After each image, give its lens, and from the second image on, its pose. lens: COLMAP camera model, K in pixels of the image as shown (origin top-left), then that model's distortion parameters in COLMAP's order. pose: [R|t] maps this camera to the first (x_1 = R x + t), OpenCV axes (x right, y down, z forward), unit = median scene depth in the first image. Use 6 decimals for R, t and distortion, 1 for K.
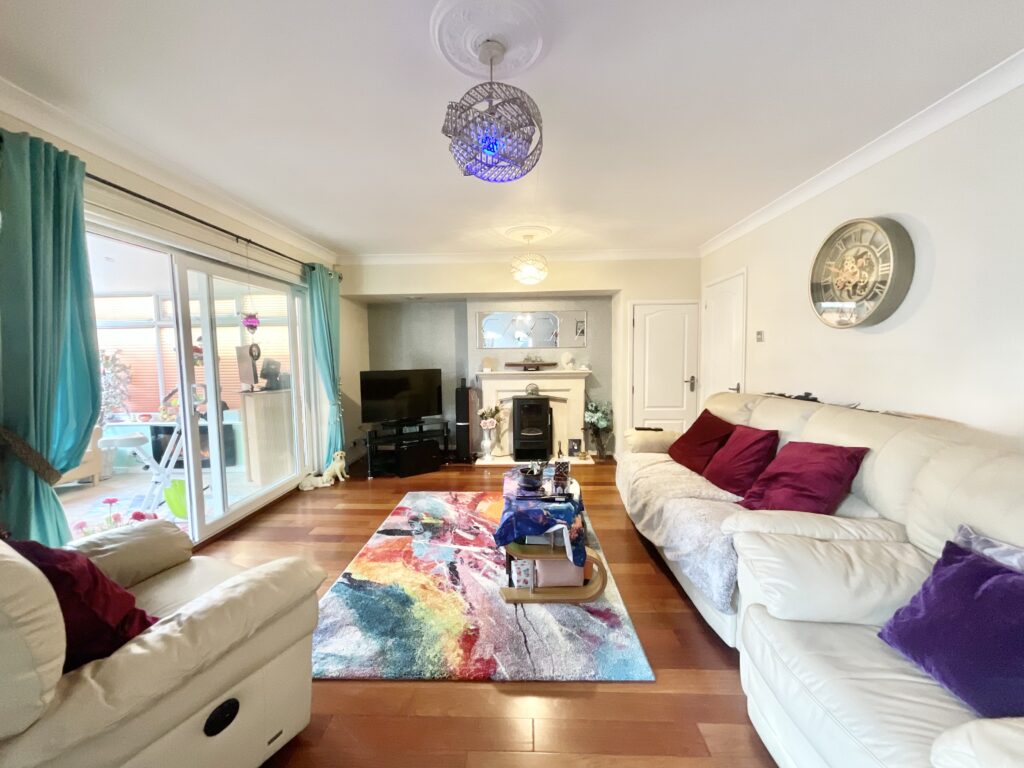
lens RADIAL K [[410.0, 0, 515.4], [0, 410.0, 386.8], [0, 0, 1]] dist [-0.000488, -0.000026]
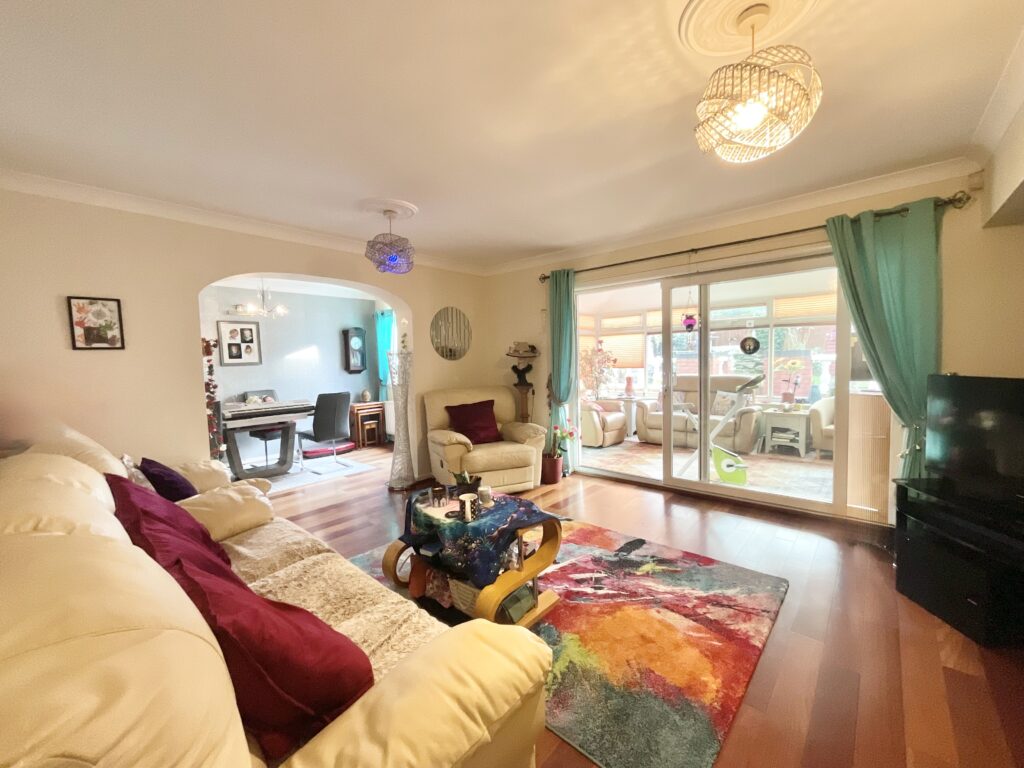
lens RADIAL K [[410.0, 0, 517.8], [0, 410.0, 380.8], [0, 0, 1]] dist [-0.000488, -0.000026]
pose [[-0.632578, 0.076943, -0.770665, 0.541867], [-0.034043, 0.991329, 0.126918, -0.117676], [0.773748, 0.106521, -0.624473, 1.315724]]
